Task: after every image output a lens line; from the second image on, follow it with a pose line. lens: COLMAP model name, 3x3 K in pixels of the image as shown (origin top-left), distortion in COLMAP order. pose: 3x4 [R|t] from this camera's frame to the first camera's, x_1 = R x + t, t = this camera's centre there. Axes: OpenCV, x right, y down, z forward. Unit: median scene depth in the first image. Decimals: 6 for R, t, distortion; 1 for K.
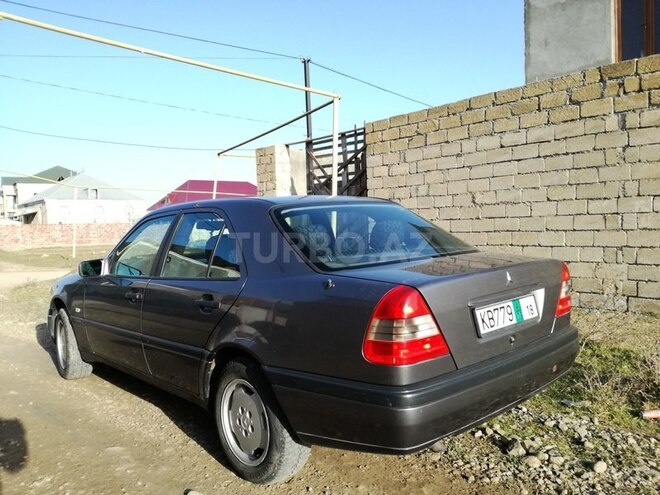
lens RADIAL K [[545.9, 0, 325.8], [0, 545.9, 254.2], [0, 0, 1]] dist [0.059394, -0.096817]
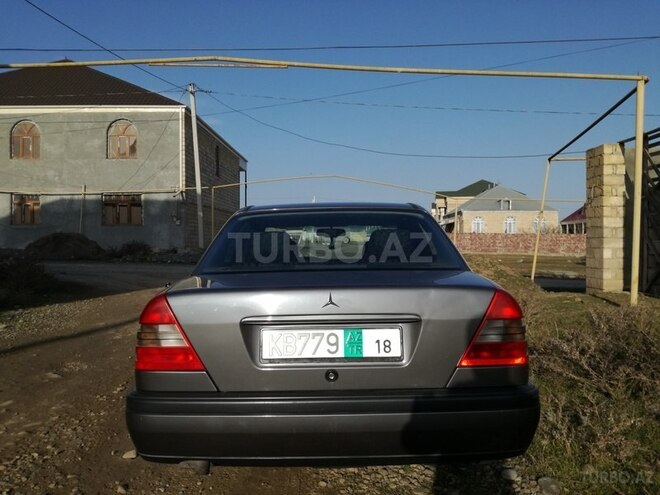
lens RADIAL K [[545.9, 0, 331.0], [0, 545.9, 246.1], [0, 0, 1]] dist [0.059394, -0.096817]
pose [[0.732133, 0.037650, -0.680120, 0.178792], [-0.061083, 0.998077, -0.010503, -0.005275], [0.678417, 0.049233, 0.733025, 0.083794]]
